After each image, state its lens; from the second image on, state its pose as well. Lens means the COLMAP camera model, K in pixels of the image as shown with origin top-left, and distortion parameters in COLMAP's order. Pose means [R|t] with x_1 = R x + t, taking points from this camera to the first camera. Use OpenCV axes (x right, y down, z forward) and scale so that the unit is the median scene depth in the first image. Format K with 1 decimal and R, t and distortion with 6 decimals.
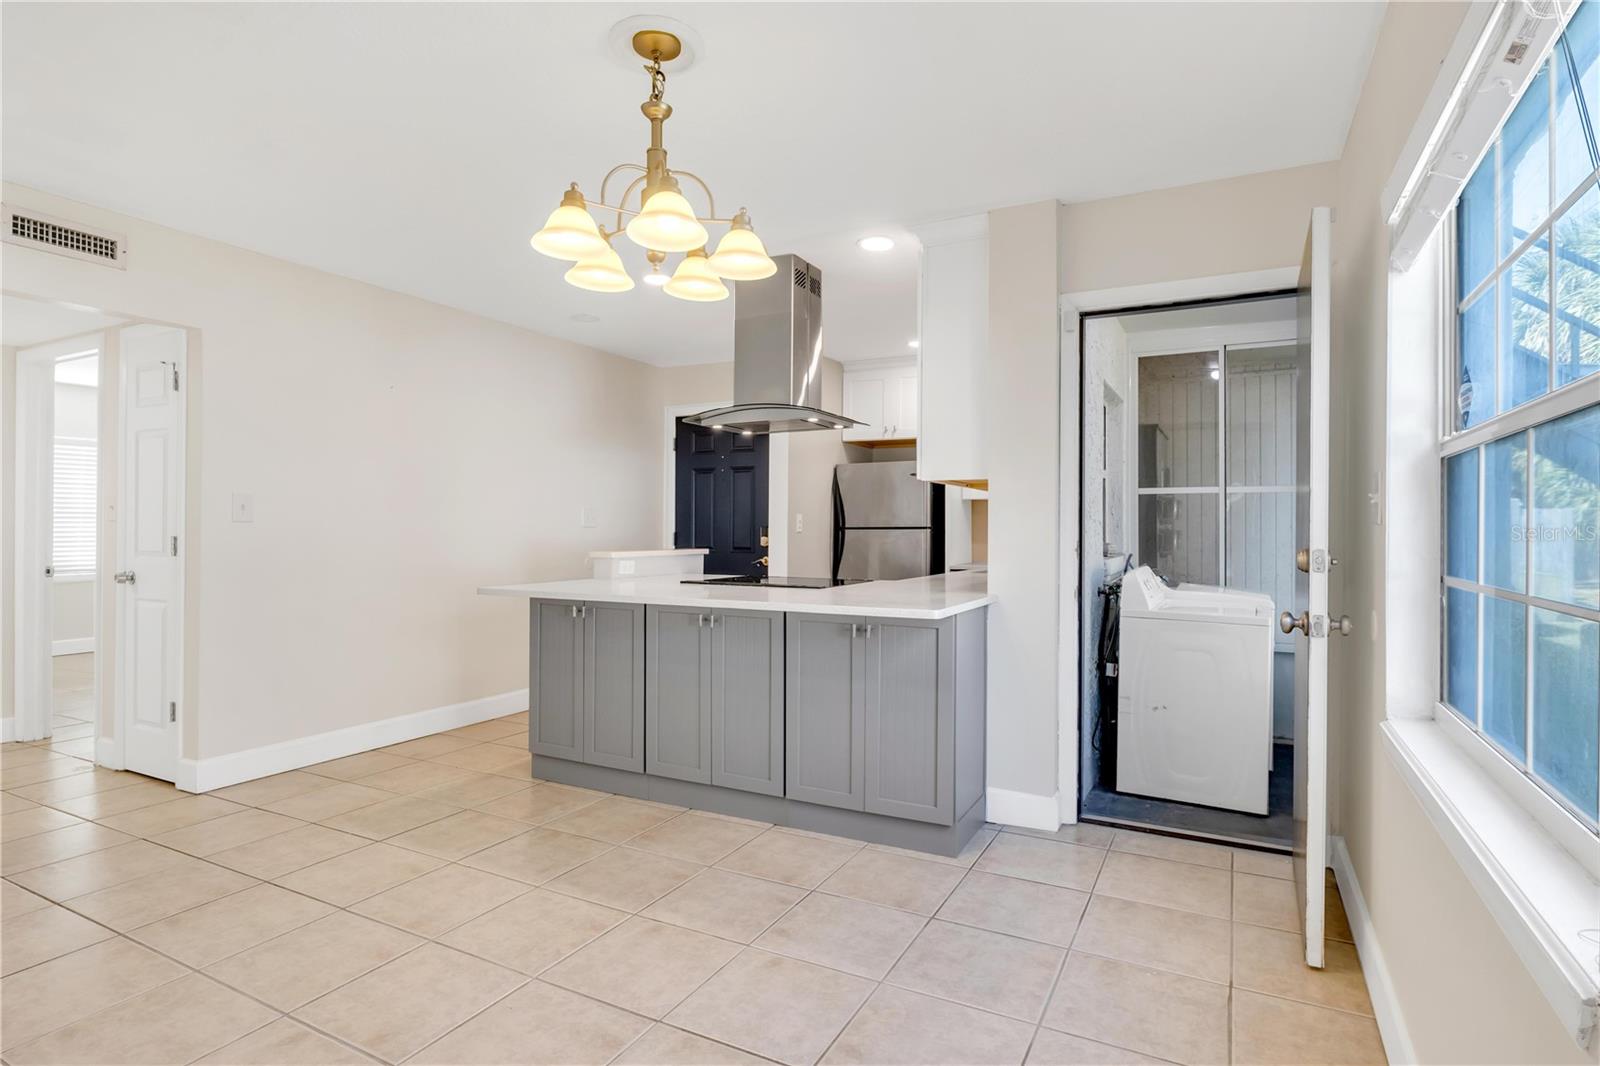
lens RADIAL K [[788.0, 0, 821.3], [0, 788.0, 528.9], [0, 0, 1]] dist [-0.001820, -0.000136]
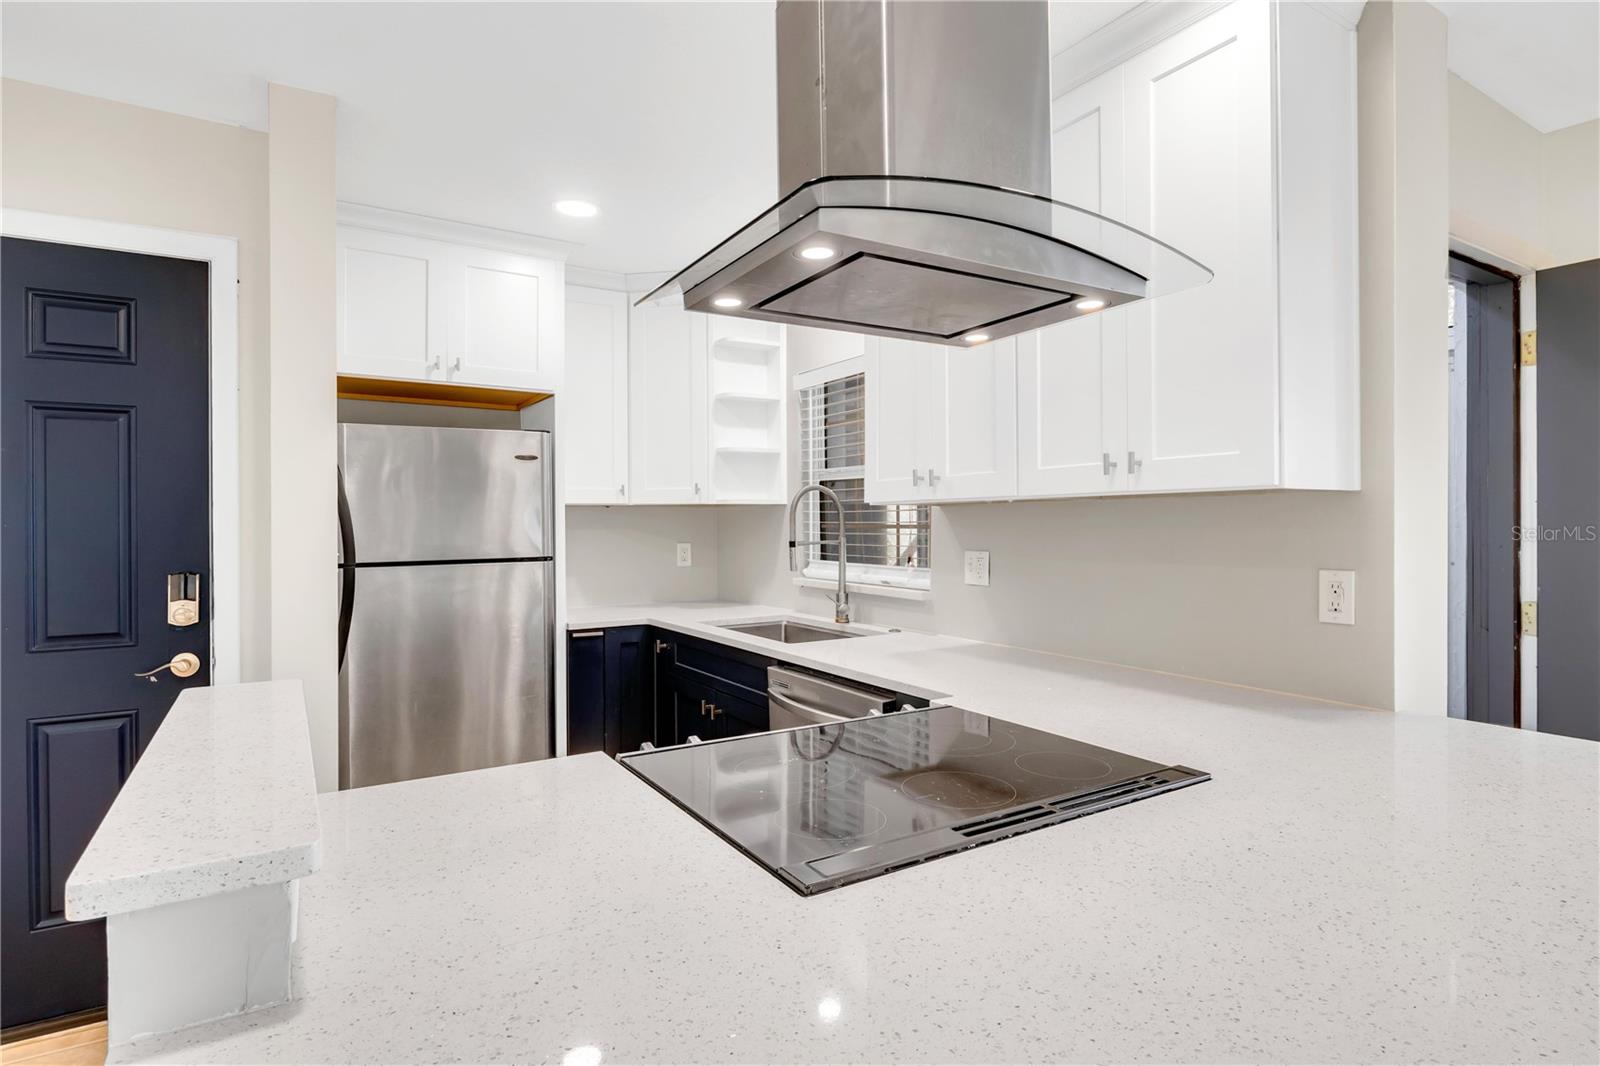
lens RADIAL K [[821.2, 0, 797.8], [0, 821.2, 528.3], [0, 0, 1]] dist [-0.034205, -0.000309]
pose [[0.503516, -0.008115, 0.863948, -0.428421], [0.006688, 0.999963, 0.005495, -0.039960], [-0.863960, 0.003011, 0.503552, 0.946938]]
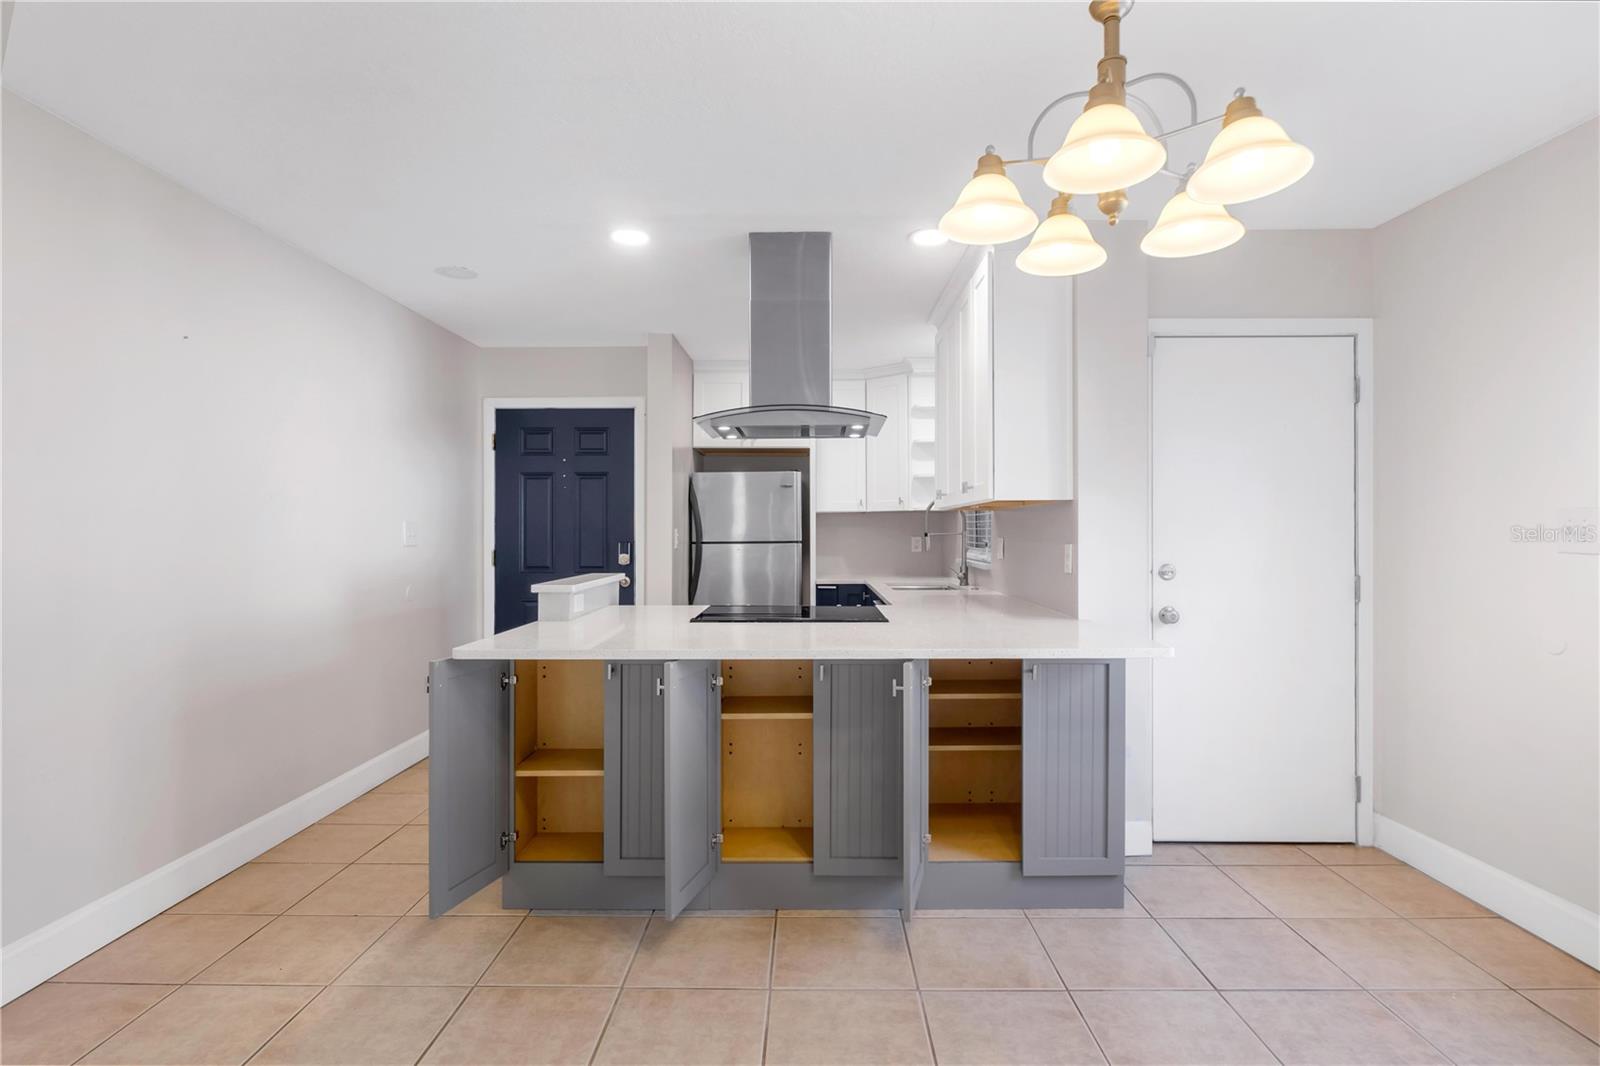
lens RADIAL K [[749.0, 0, 773.2], [0, 749.0, 528.8], [0, 0, 1]] dist [-0.003669, -0.001191]
pose [[0.898651, -0.001302, 0.438663, -0.485390], [0.003089, 0.999990, -0.003359, -0.024392], [-0.438654, 0.004373, 0.898645, 0.315867]]
